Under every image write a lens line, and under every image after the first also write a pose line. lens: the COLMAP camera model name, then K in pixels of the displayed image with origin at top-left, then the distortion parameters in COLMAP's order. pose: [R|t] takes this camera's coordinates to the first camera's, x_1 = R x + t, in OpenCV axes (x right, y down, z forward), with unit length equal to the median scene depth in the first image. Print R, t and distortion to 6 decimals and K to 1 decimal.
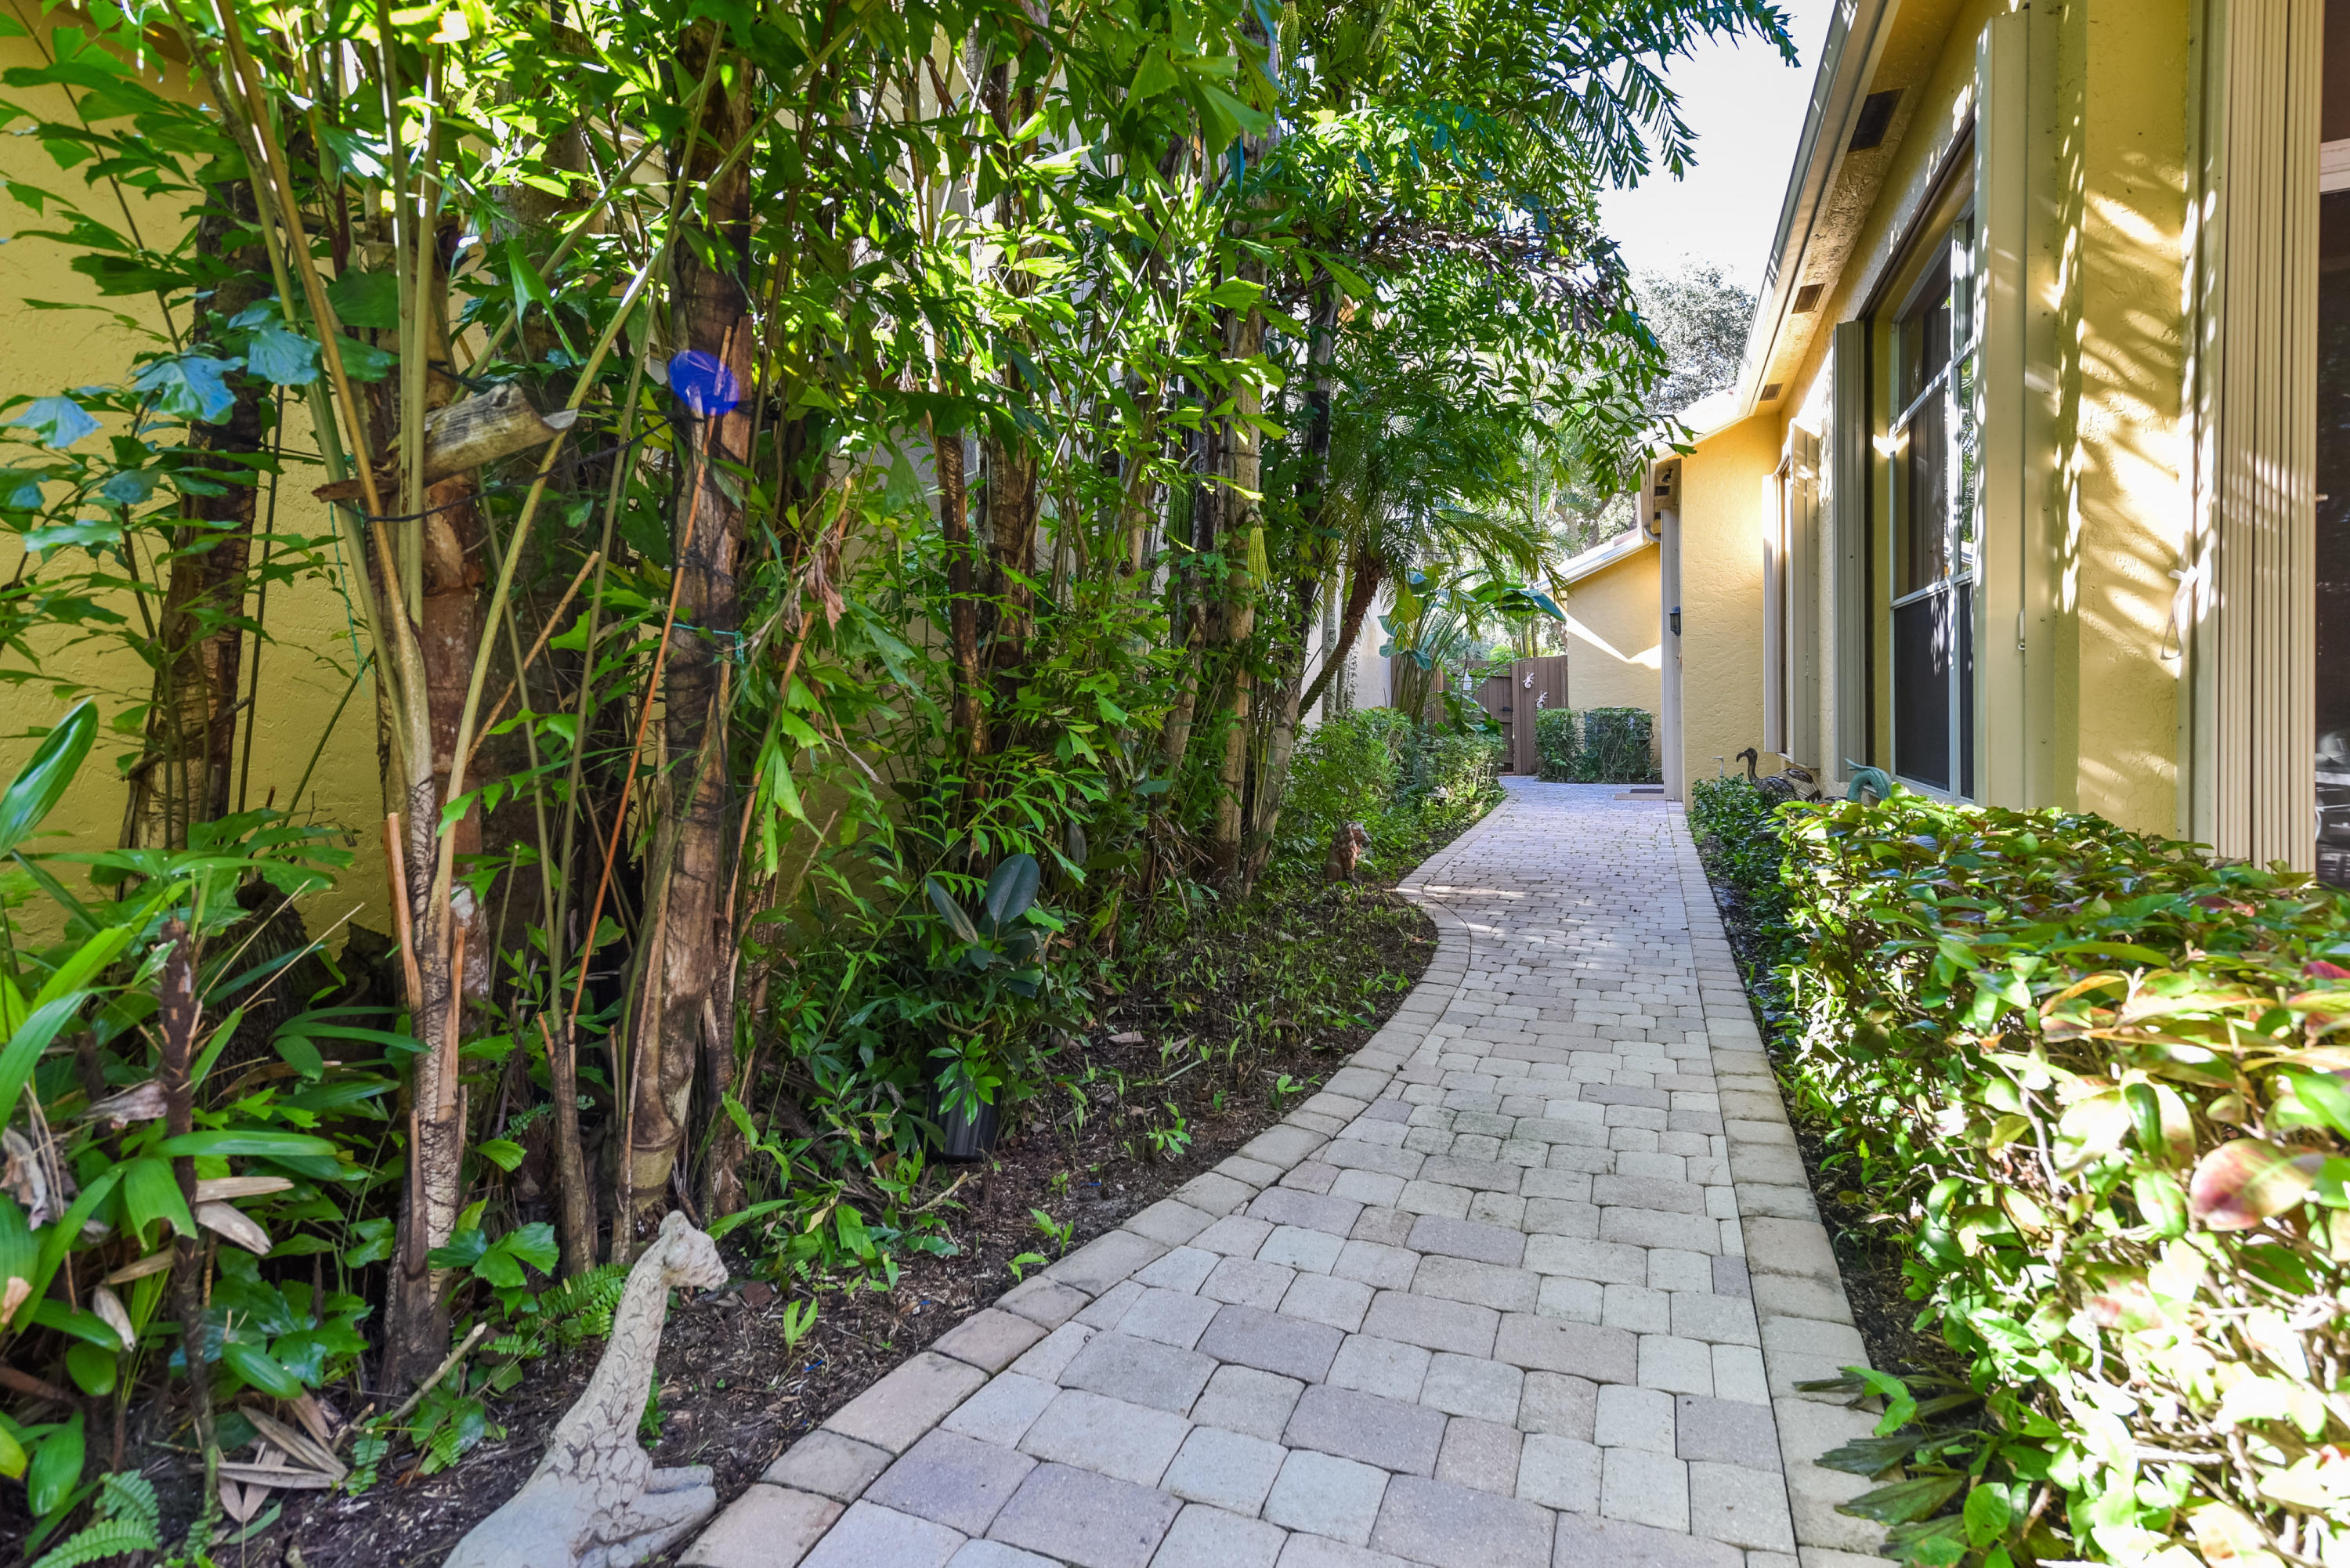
lens RADIAL K [[956.1, 0, 1164.8], [0, 956.1, 760.5], [0, 0, 1]] dist [-0.000760, -0.000121]
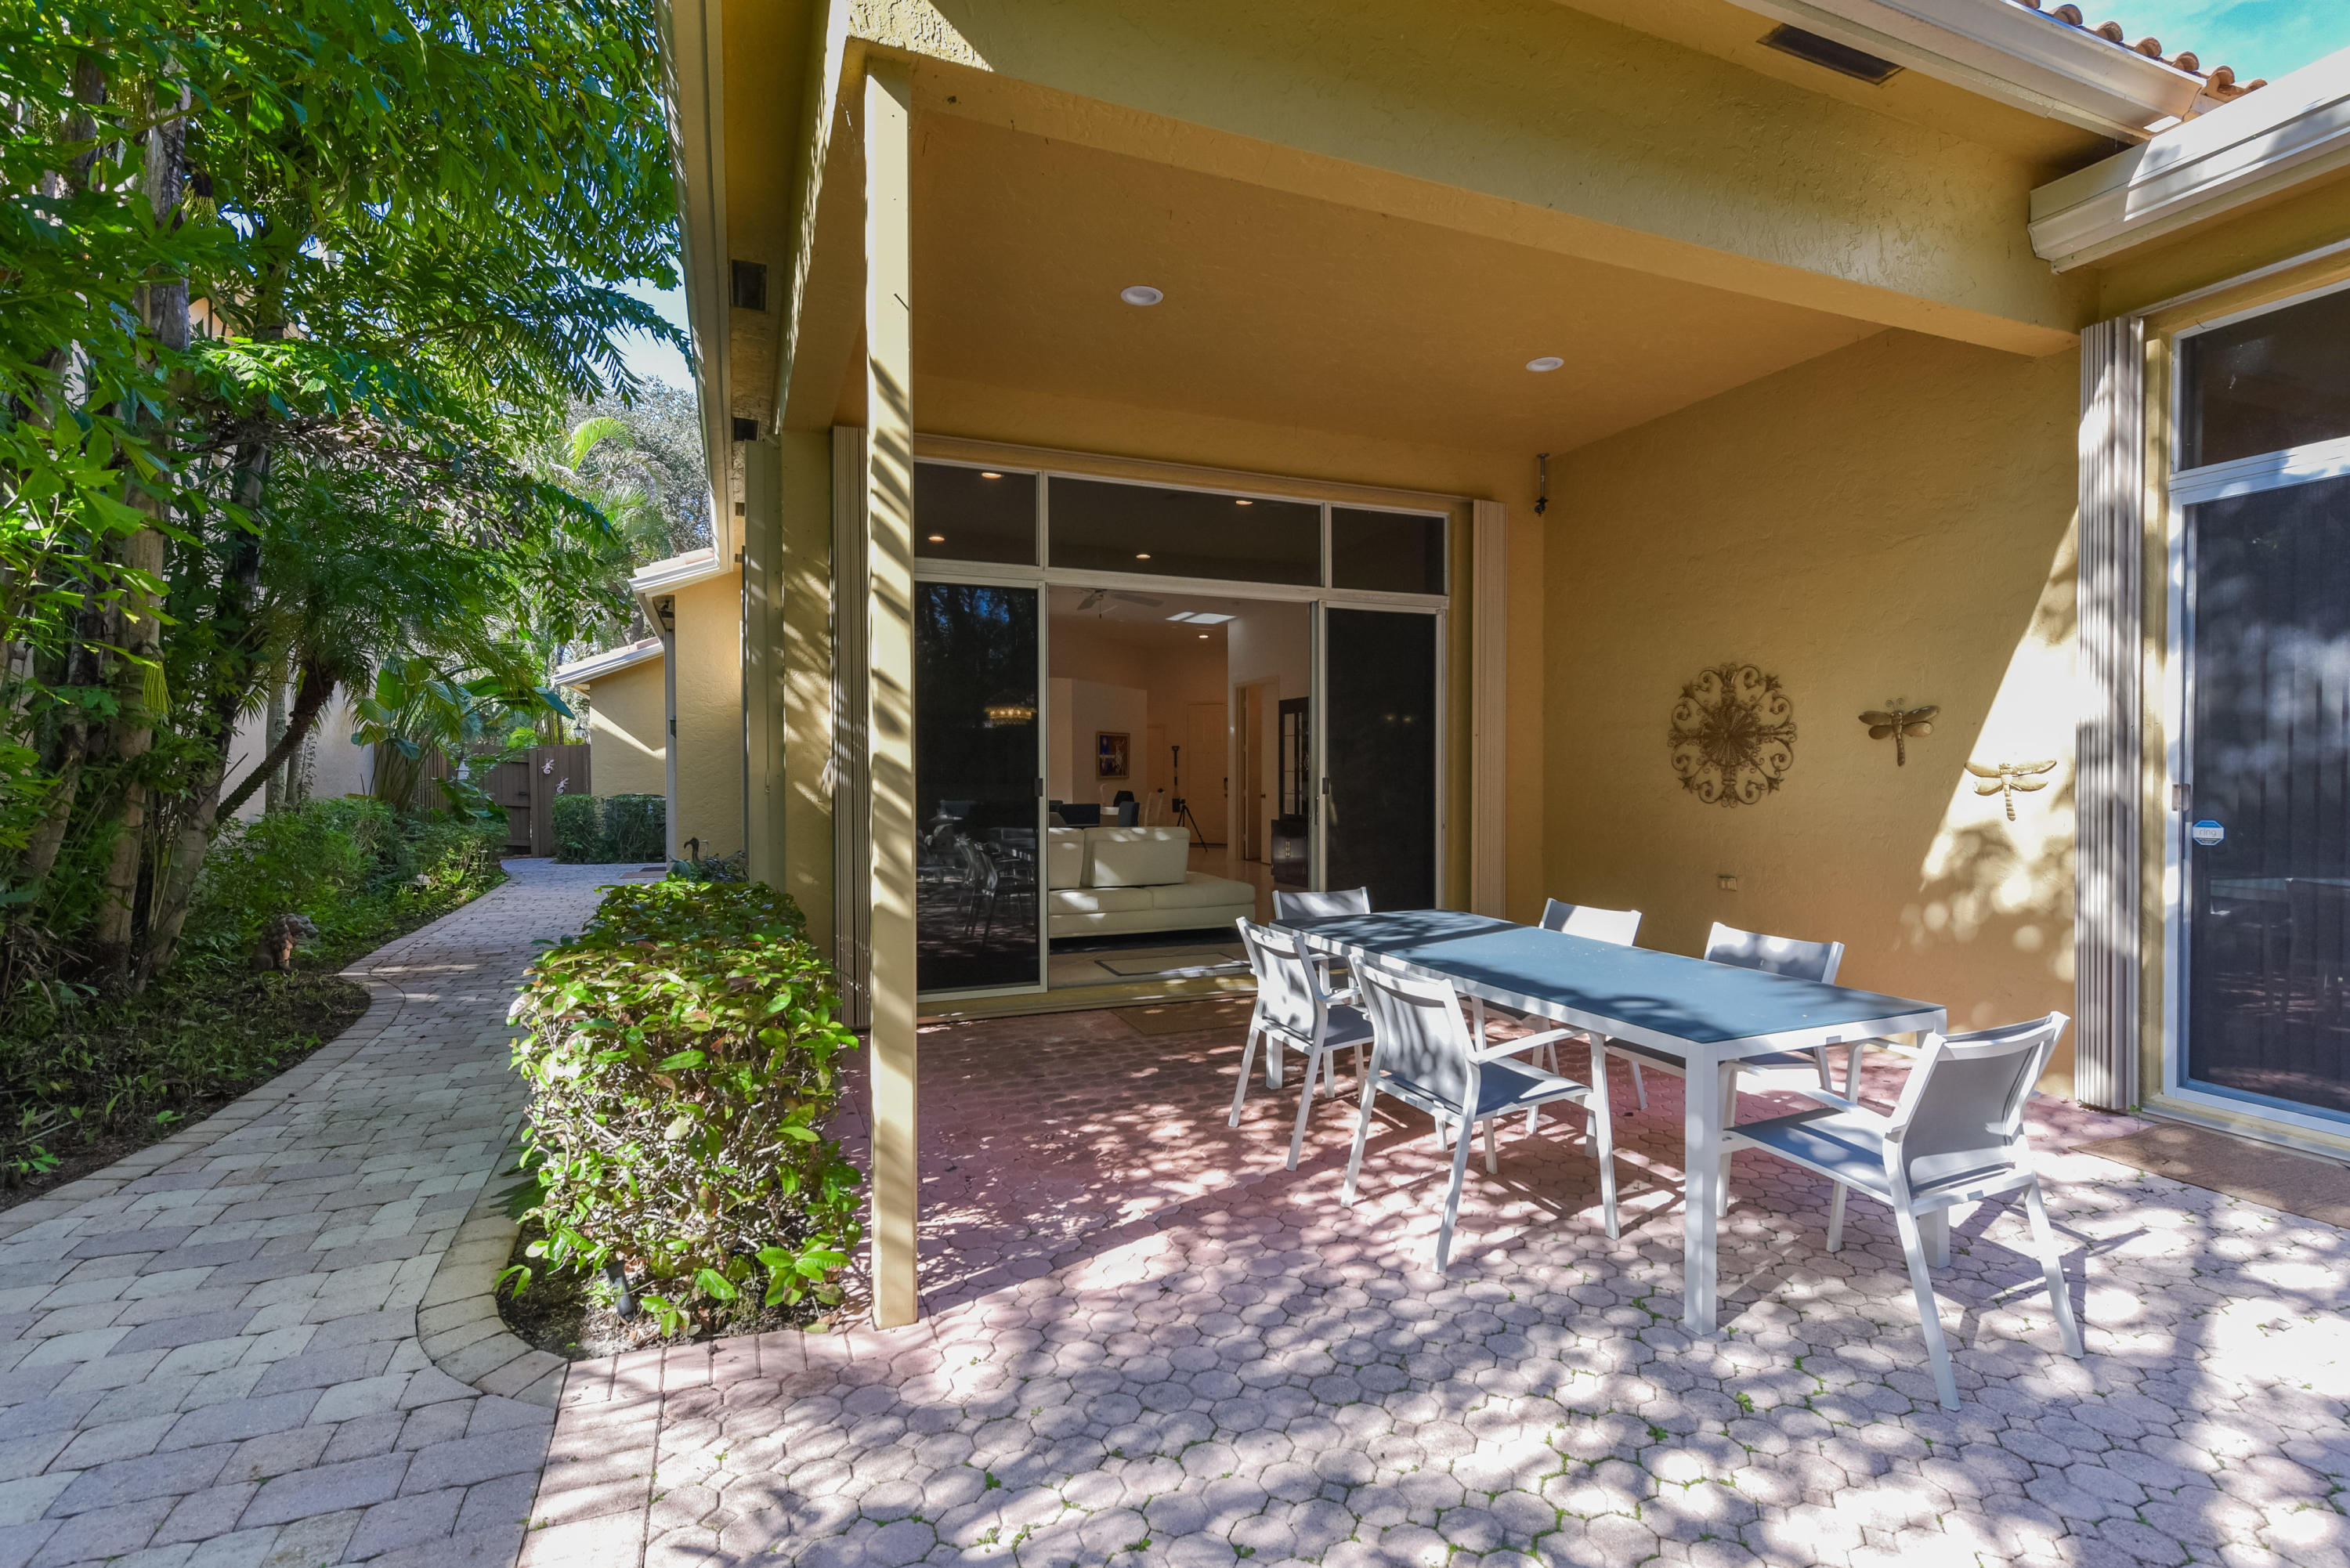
lens RADIAL K [[985.1, 0, 1170.2], [0, 985.1, 805.5], [0, 0, 1]] dist [0.001238, 0.000281]
pose [[0.642315, 0.014974, 0.766294, -0.019327], [0.004642, 0.999715, -0.023426, -0.031339], [-0.766427, 0.018604, 0.642062, -0.524116]]
